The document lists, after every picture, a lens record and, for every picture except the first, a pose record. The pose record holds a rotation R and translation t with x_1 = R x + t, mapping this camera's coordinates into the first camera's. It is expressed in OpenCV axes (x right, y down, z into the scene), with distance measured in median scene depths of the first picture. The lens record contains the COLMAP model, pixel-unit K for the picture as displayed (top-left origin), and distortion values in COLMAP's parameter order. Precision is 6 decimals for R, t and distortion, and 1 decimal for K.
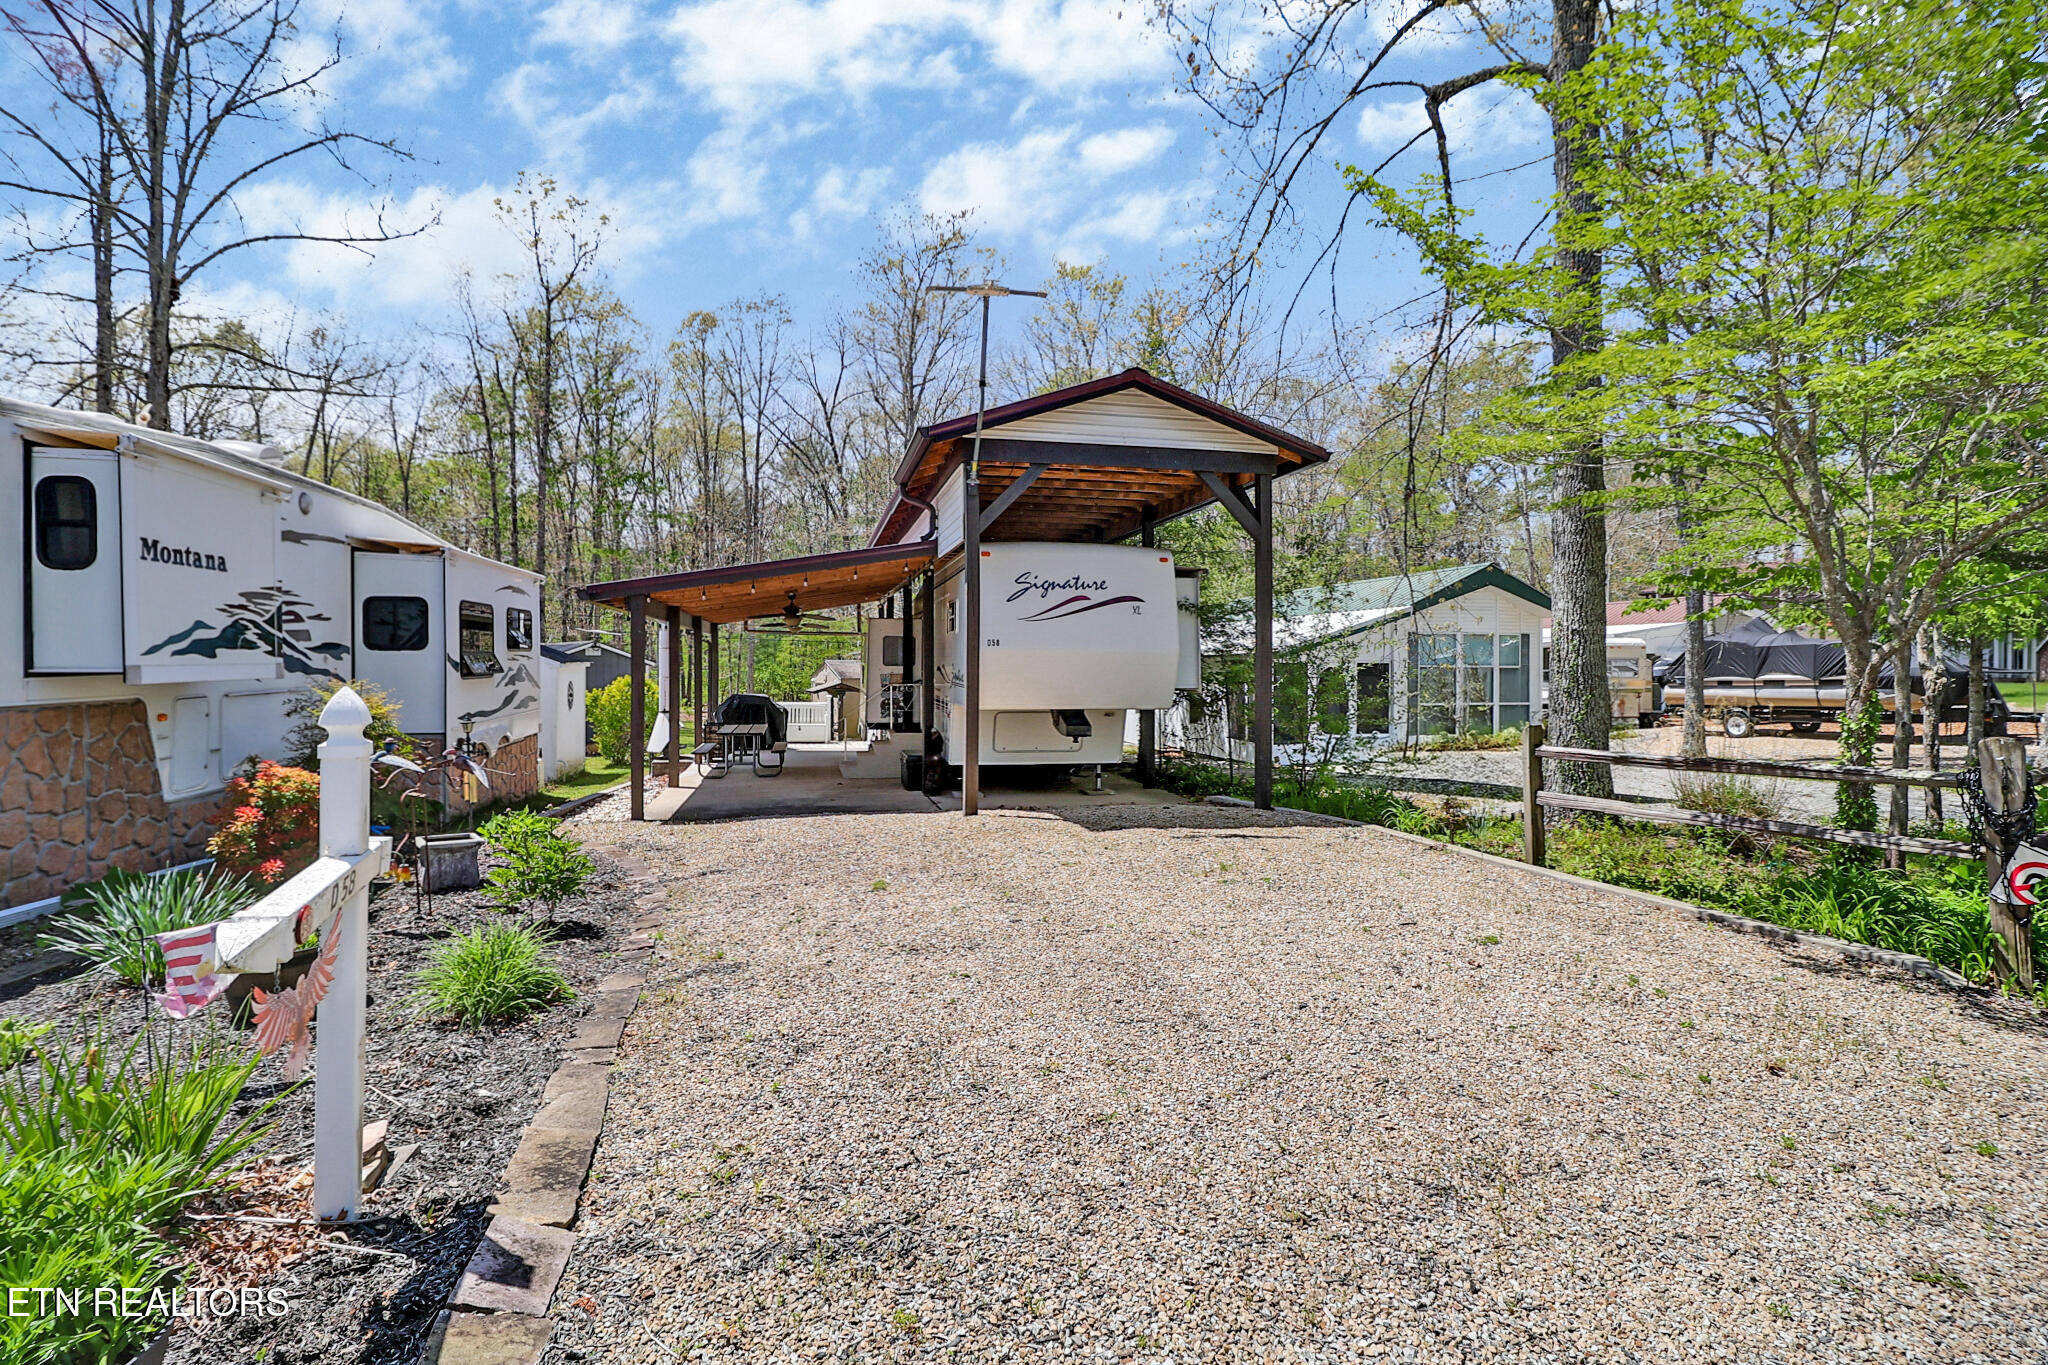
lens RADIAL K [[938.4, 0, 1019.7], [0, 938.4, 691.8], [0, 0, 1]] dist [-0.005009, -0.008765]
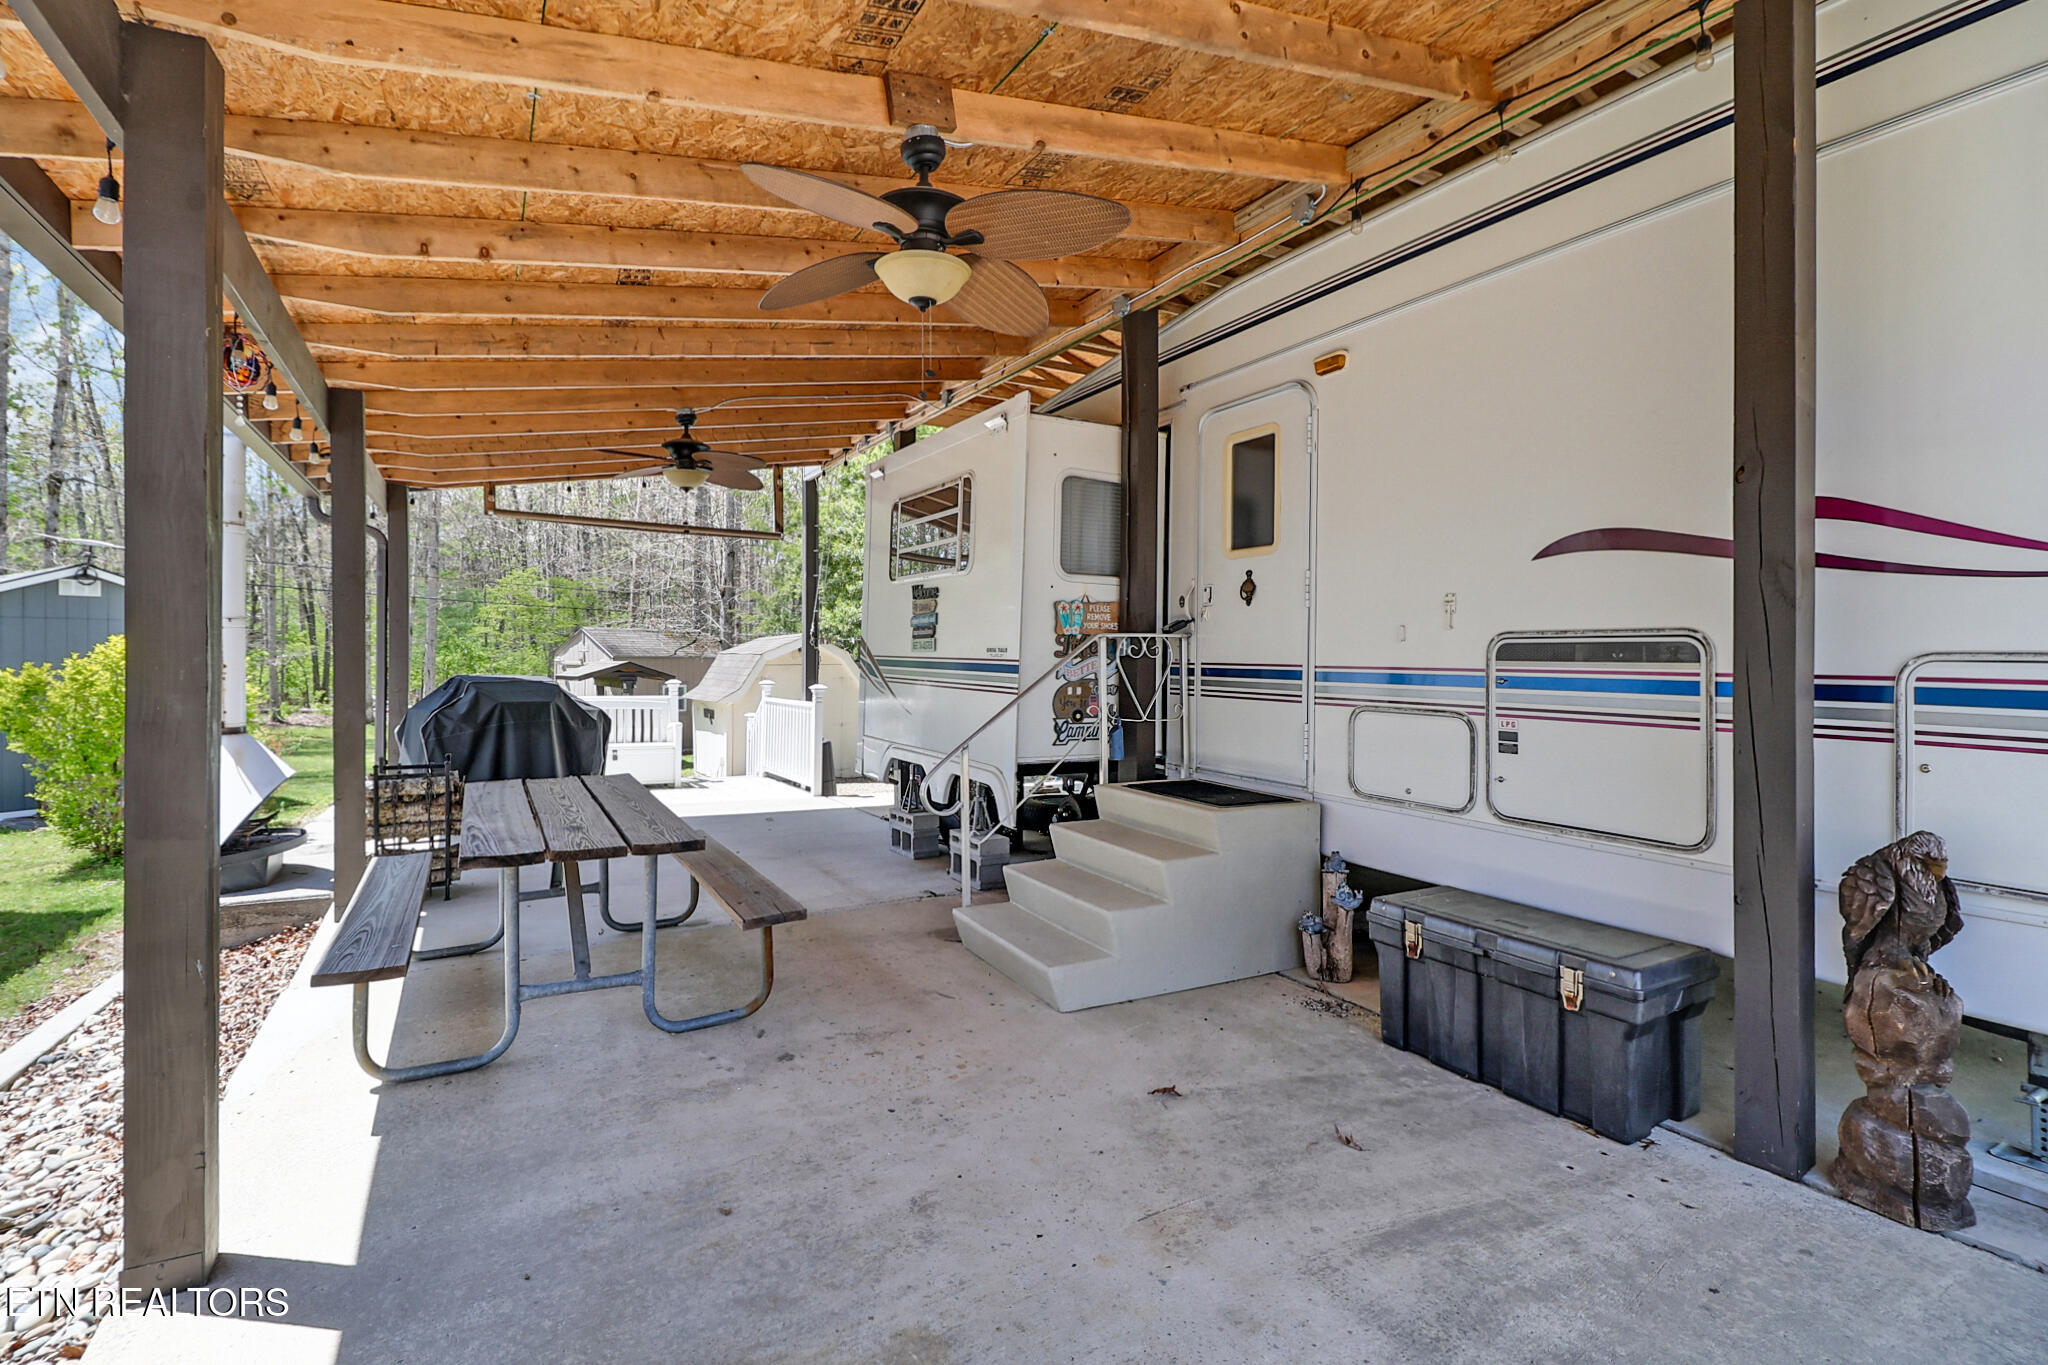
lens RADIAL K [[938.4, 0, 1036.3], [0, 938.4, 666.2], [0, 0, 1]] dist [-0.005009, -0.008765]
pose [[0.951900, 0.001442, 0.306406, -0.255447], [0.003840, 0.999854, -0.016632, 0.007957], [-0.306385, 0.017009, 0.951756, 0.737463]]
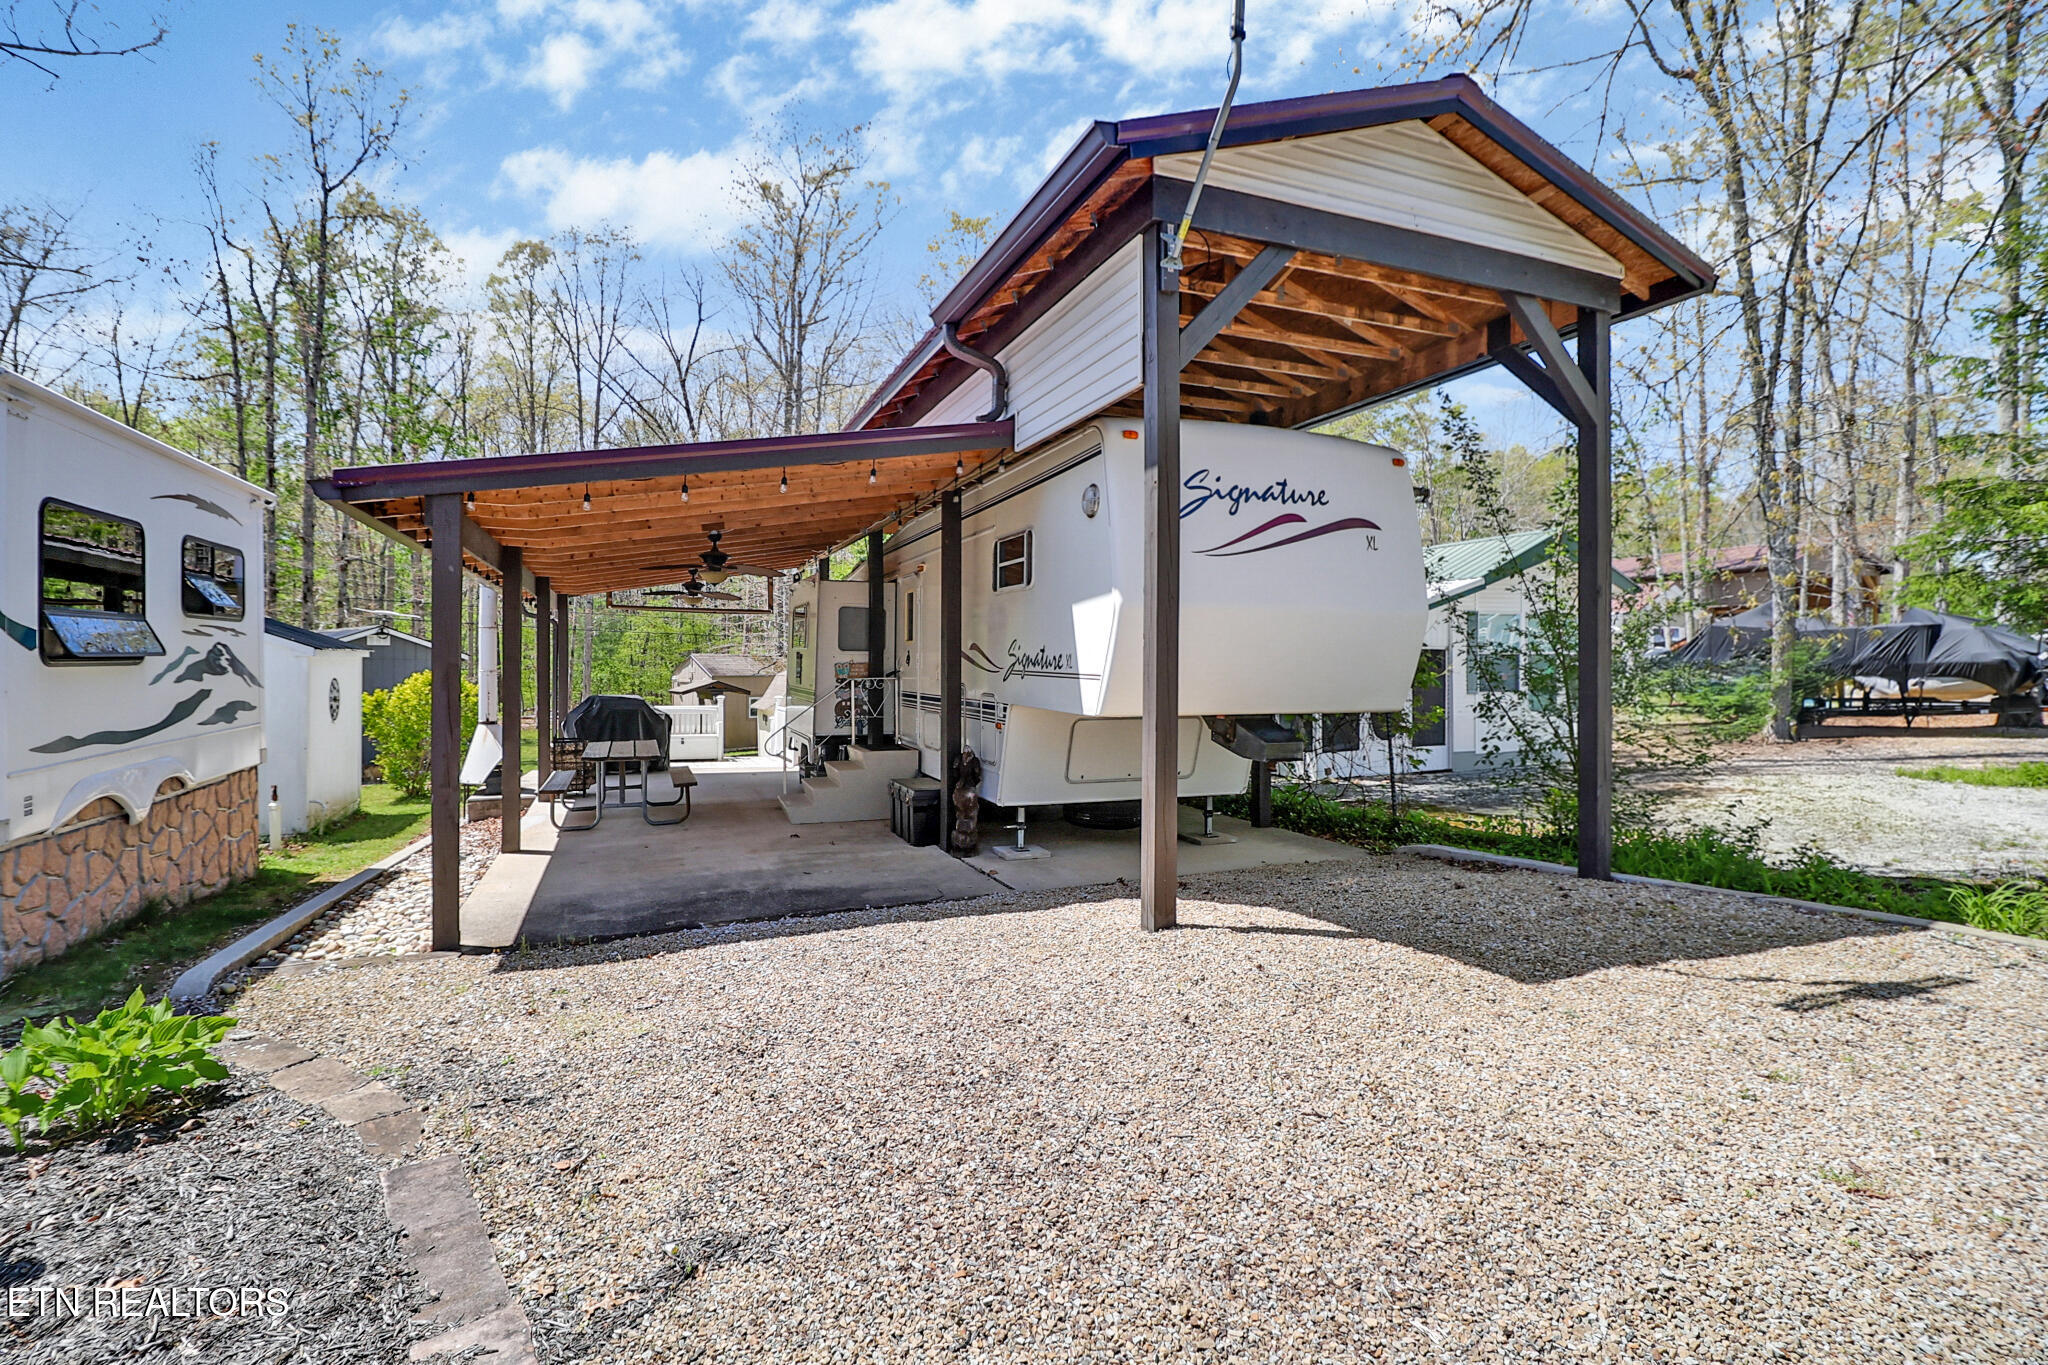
lens RADIAL K [[938.4, 0, 1018.1], [0, 938.4, 667.9], [0, 0, 1]] dist [-0.005009, -0.008765]
pose [[0.986499, -0.004952, 0.163689, -0.133050], [0.009025, 0.999668, -0.024147, 0.002206], [-0.163515, 0.025298, 0.986216, 0.323272]]
